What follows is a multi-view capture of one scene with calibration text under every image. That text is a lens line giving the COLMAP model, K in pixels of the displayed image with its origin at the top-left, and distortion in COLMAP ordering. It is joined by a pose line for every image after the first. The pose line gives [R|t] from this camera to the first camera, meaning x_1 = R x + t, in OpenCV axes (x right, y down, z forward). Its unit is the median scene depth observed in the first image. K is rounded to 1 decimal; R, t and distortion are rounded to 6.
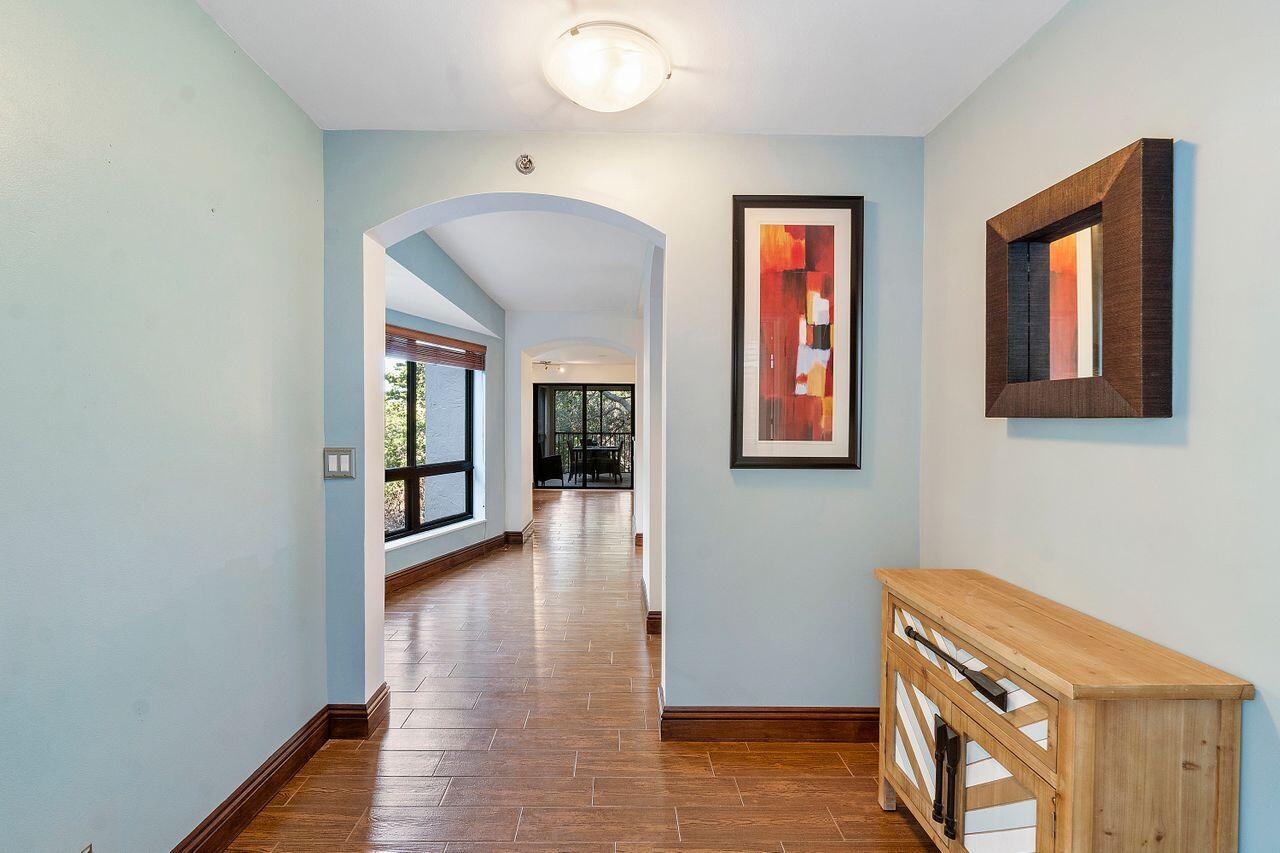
lens RADIAL K [[546.0, 0, 640.0], [0, 546.0, 426.5], [0, 0, 1]] dist [-0.001777, -0.000281]
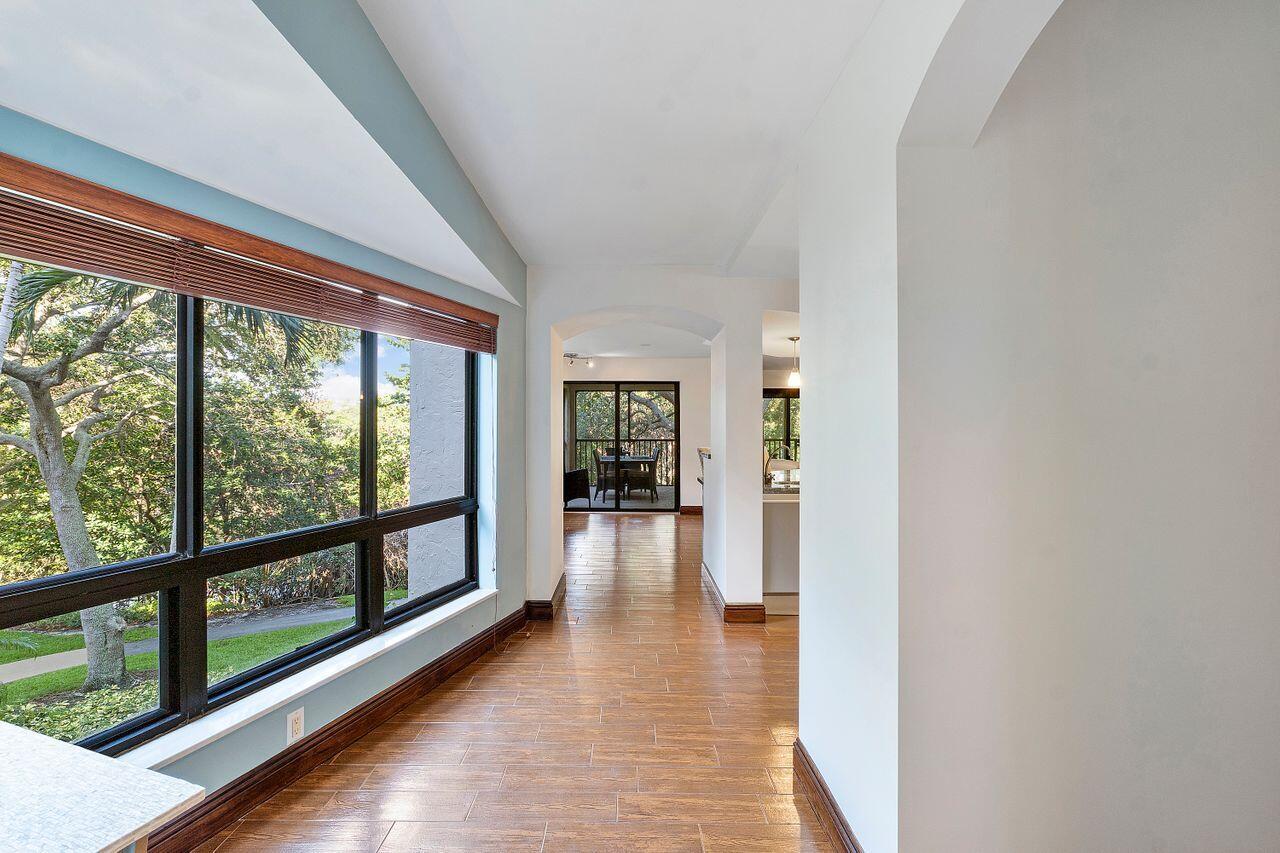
lens RADIAL K [[546.0, 0, 640.0], [0, 546.0, 426.5], [0, 0, 1]] dist [-0.001777, -0.000281]
pose [[0.999836, -0.001260, -0.018073, -0.058079], [0.001144, 0.999978, -0.006476, -0.007224], [0.018080, 0.006454, 0.999816, 0.203072]]
